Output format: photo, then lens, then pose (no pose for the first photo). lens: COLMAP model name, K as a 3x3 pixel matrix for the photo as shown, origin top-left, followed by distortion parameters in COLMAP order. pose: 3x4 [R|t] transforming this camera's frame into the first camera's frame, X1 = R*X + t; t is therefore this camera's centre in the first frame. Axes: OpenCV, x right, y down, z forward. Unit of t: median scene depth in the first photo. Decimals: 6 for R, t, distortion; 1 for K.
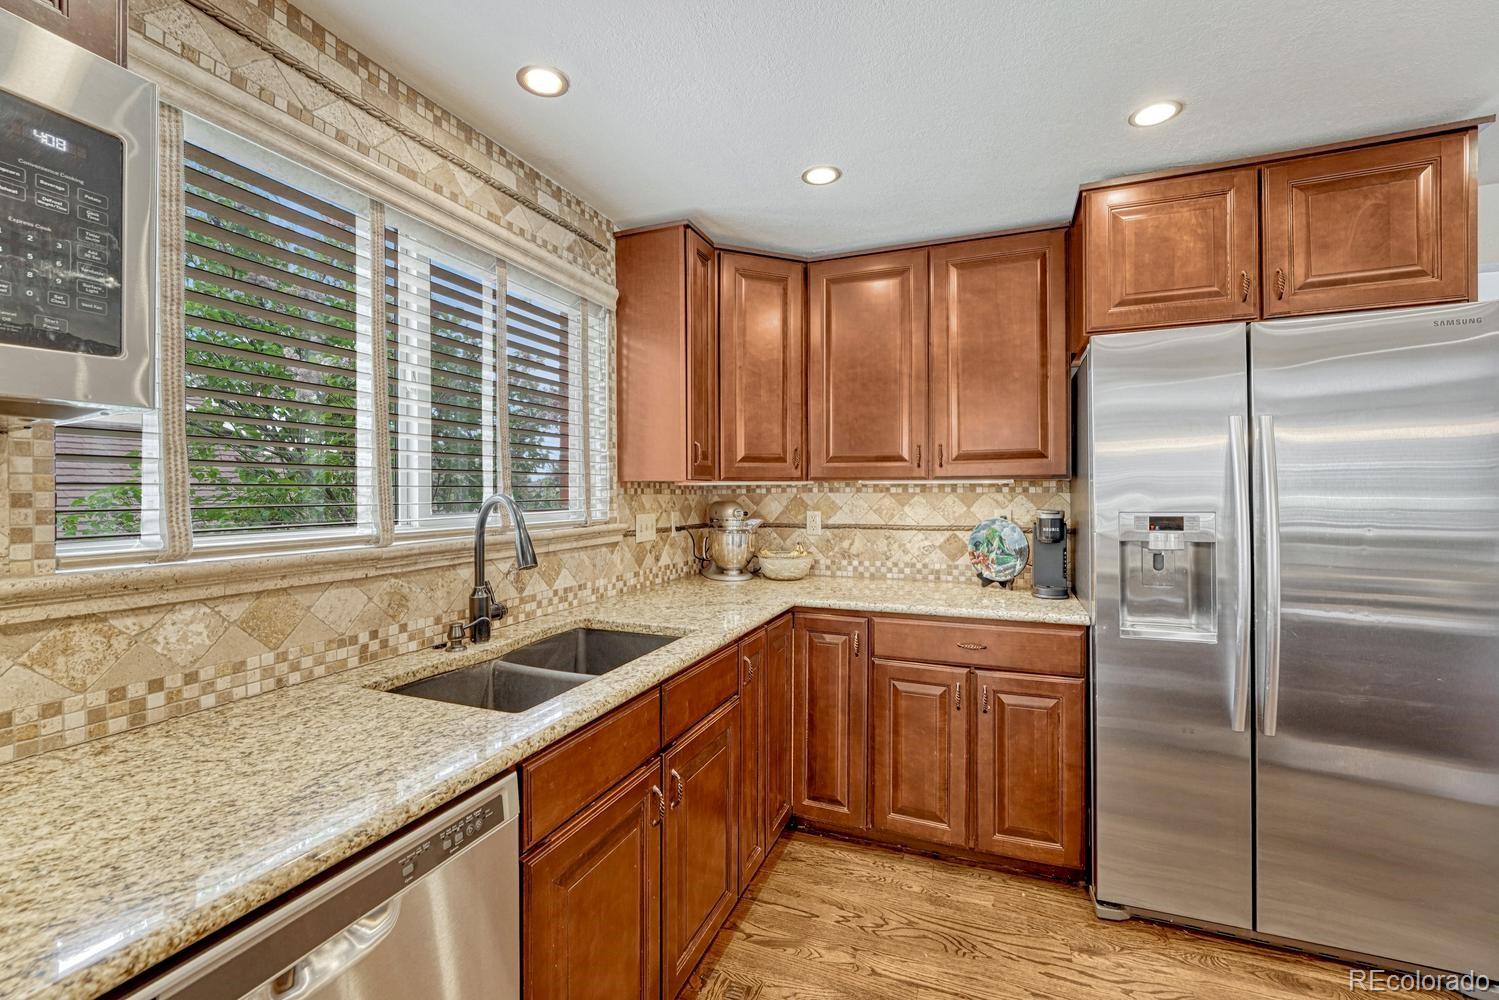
lens RADIAL K [[632.0, 0, 742.5], [0, 632.0, 494.1], [0, 0, 1]] dist [-0.005846, 0.000127]
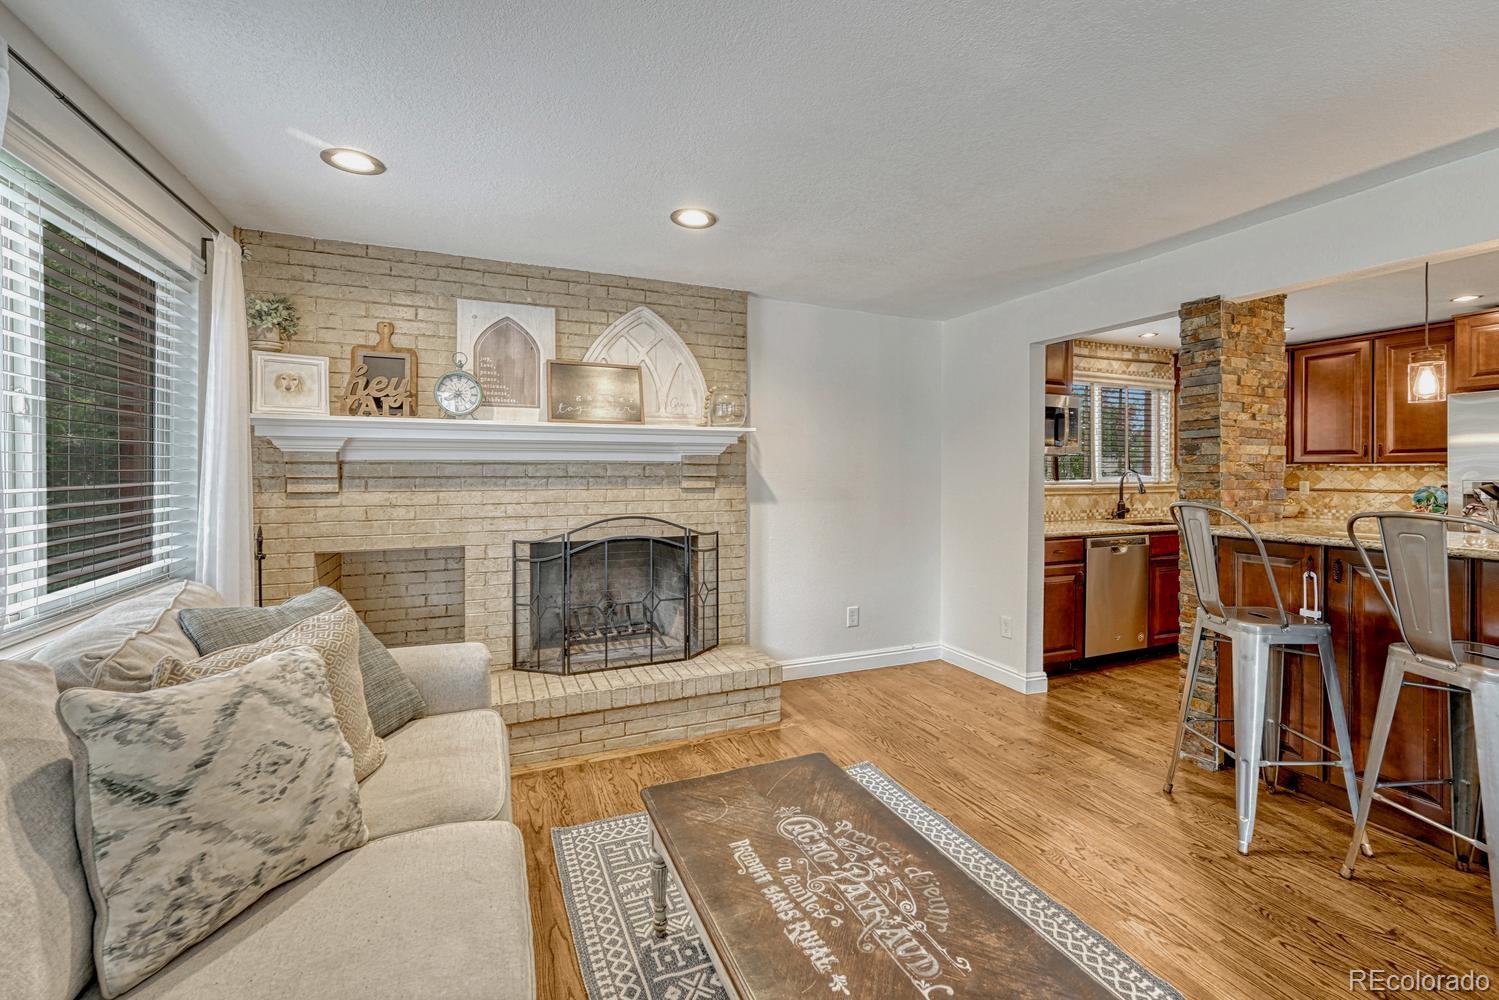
lens RADIAL K [[632.0, 0, 746.6], [0, 632.0, 474.3], [0, 0, 1]] dist [-0.005846, 0.000127]
pose [[0.712873, 0.008322, -0.701244, 0.323878], [-0.007061, 0.999964, 0.004689, 0.014579], [0.701258, 0.001609, 0.712906, -1.853683]]
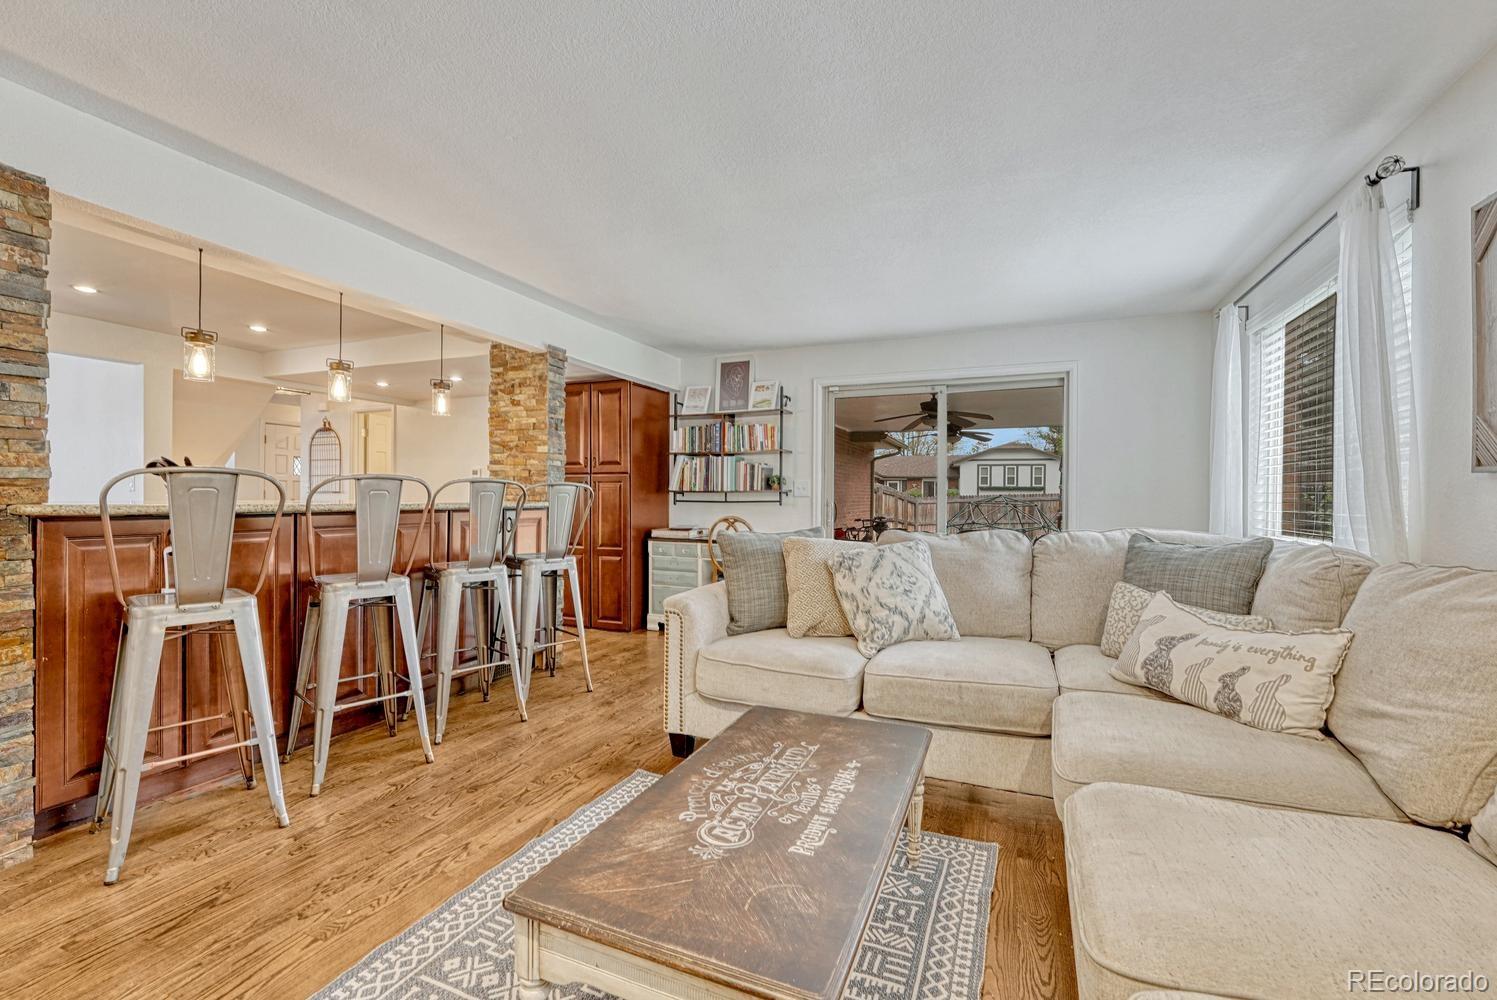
lens RADIAL K [[631.2, 0, 776.3], [0, 631.2, 497.8], [0, 0, 1]] dist [-0.005846, 0.000127]
pose [[-0.011733, -0.008255, 0.999897, -0.798445], [-0.002742, 0.999962, 0.008224, 0.081661], [-0.999927, -0.002646, -0.011755, -1.323538]]
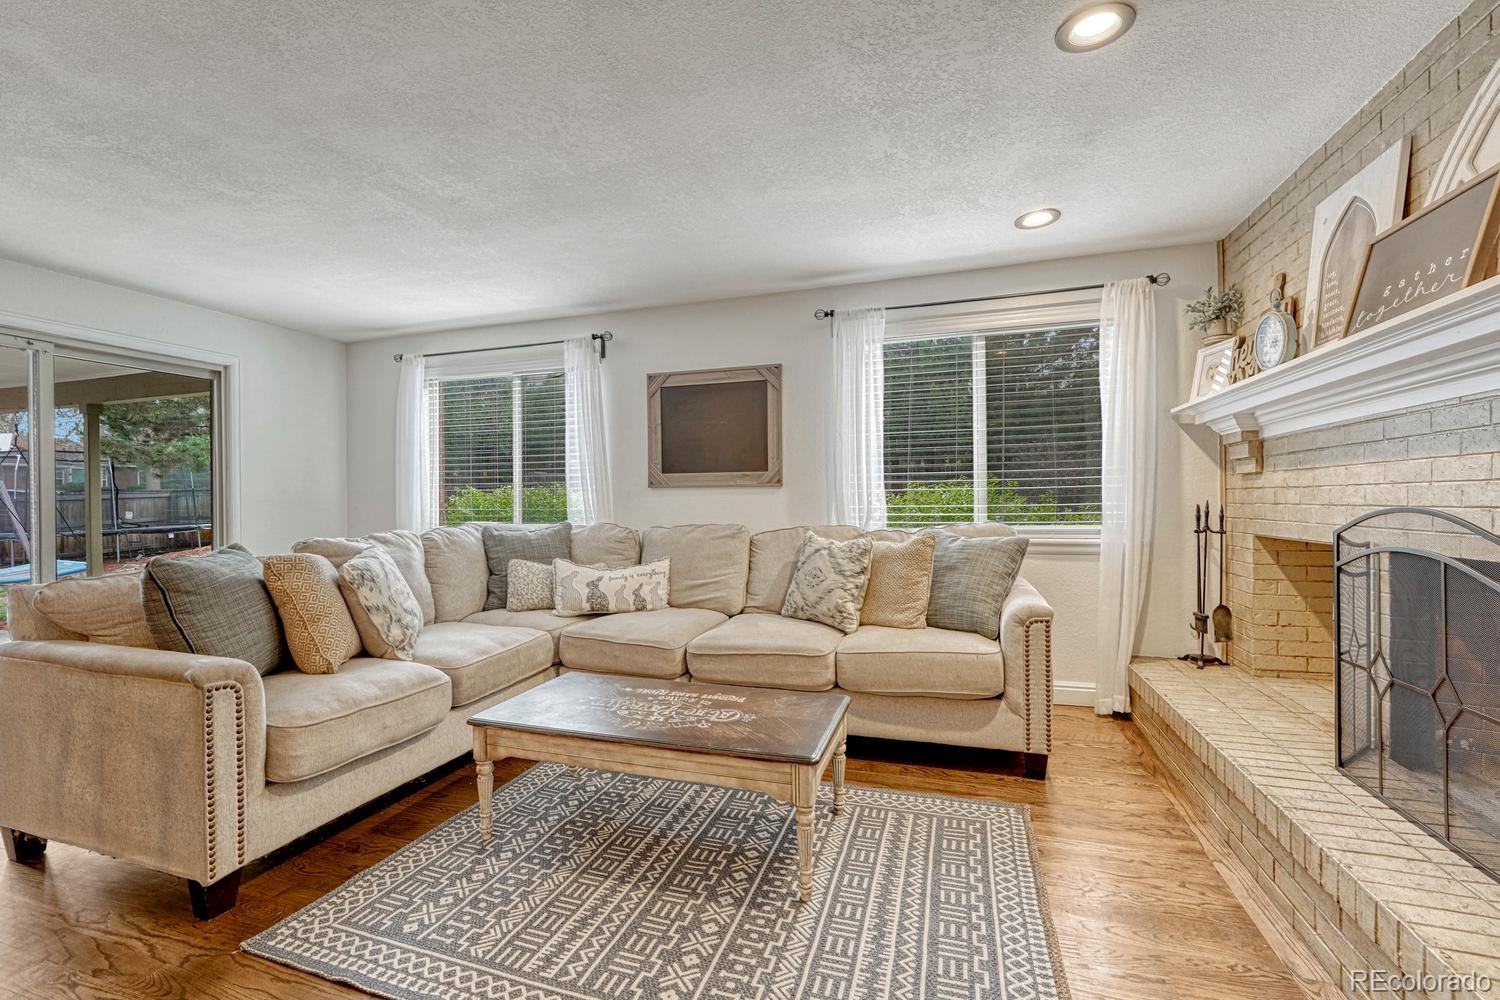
lens RADIAL K [[632.5, 0, 747.5], [0, 632.5, 501.9], [0, 0, 1]] dist [-0.005846, 0.000127]
pose [[-0.997876, 0.016644, -0.062979, -0.126062], [0.016334, 0.999852, 0.005437, 0.100515], [0.063060, 0.004397, -0.998000, -0.304434]]
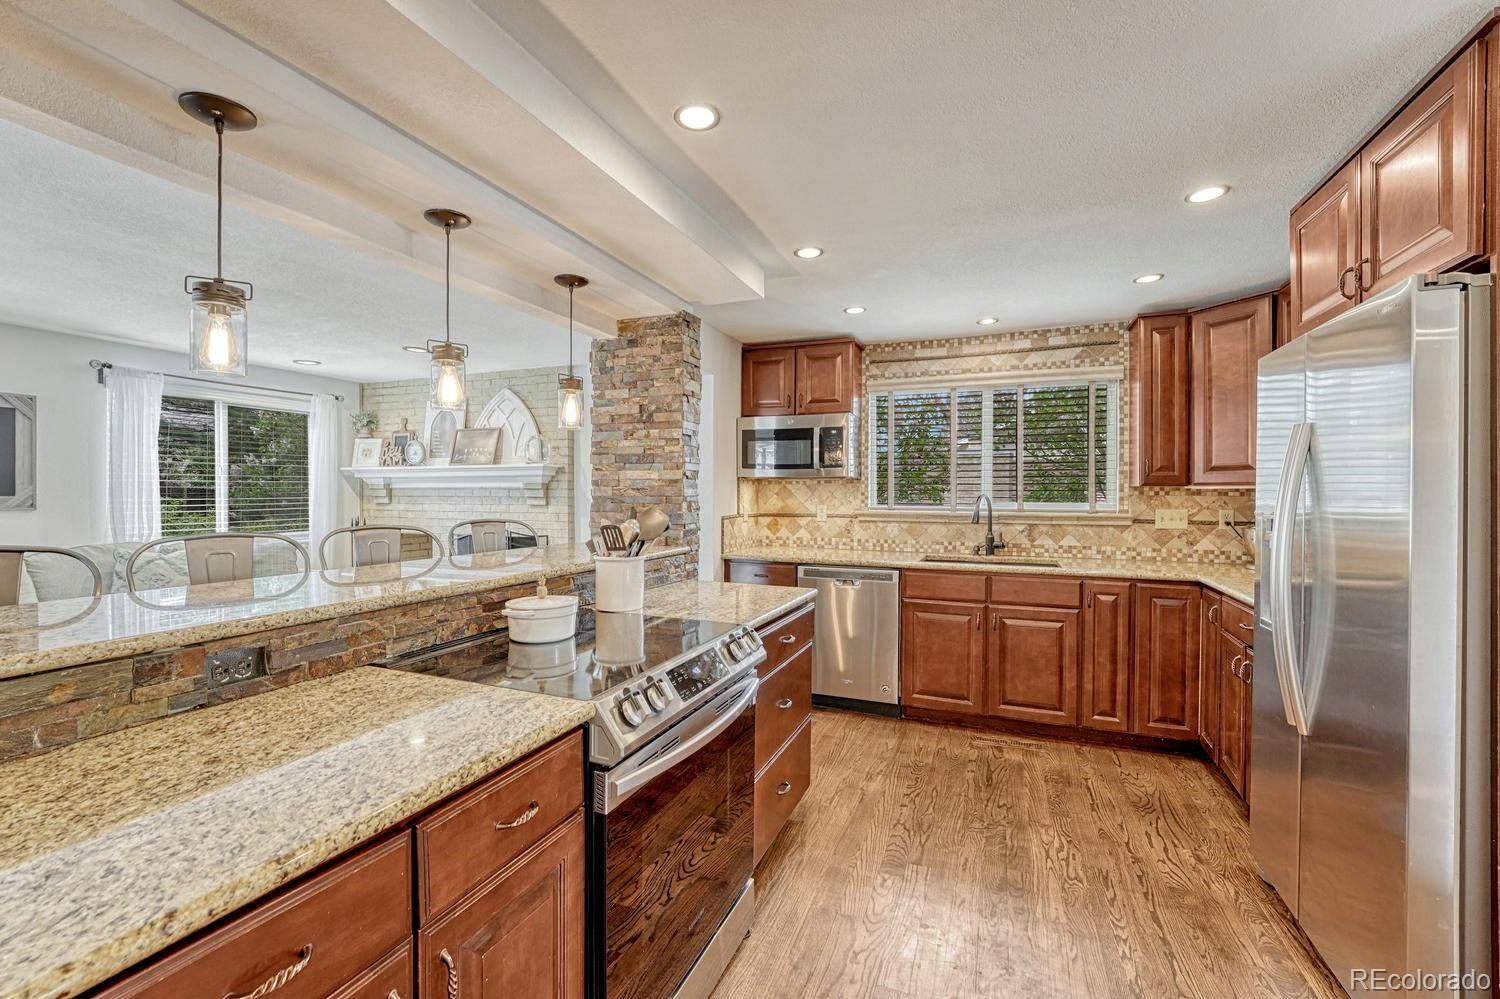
lens RADIAL K [[632.5, 0, 746.2], [0, 632.5, 498.3], [0, 0, 1]] dist [-0.005846, 0.000127]
pose [[-0.005671, 0.015586, -0.999862, 1.525400], [-0.006608, 0.999856, 0.015623, -0.010876], [0.999962, 0.006696, -0.005567, 0.073993]]
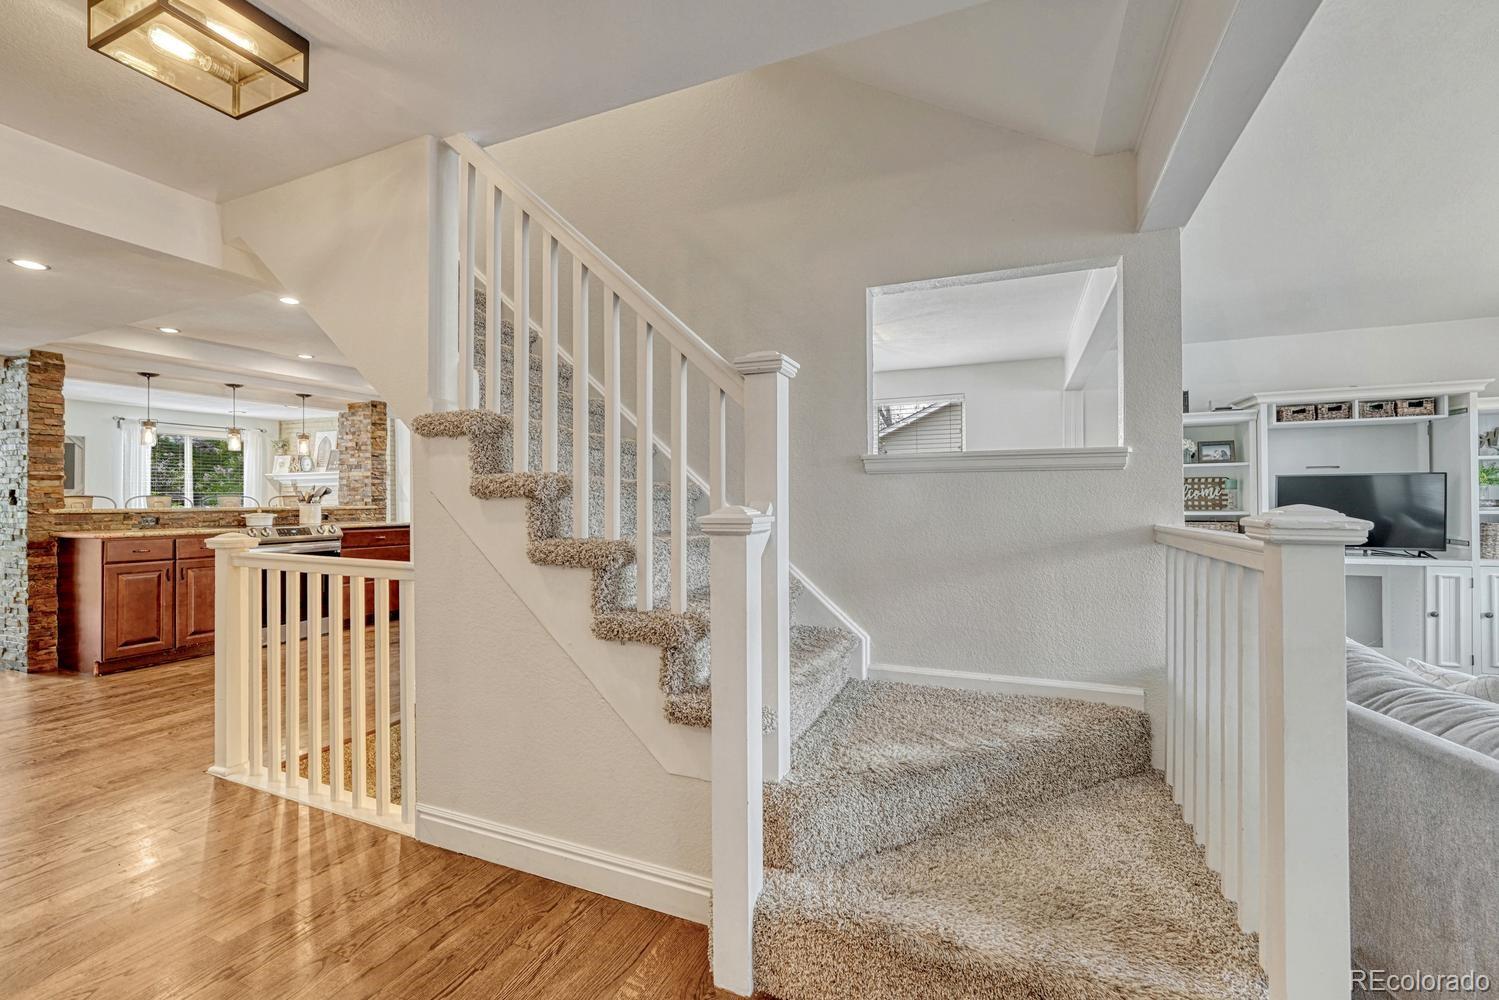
lens RADIAL K [[632.0, 0, 743.1], [0, 632.0, 496.4], [0, 0, 1]] dist [-0.005846, 0.000127]
pose [[-0.024363, 0.002919, -0.999699, 3.115830], [0.002255, 0.999993, 0.002865, 0.064041], [0.999701, -0.002184, -0.024369, 1.743569]]
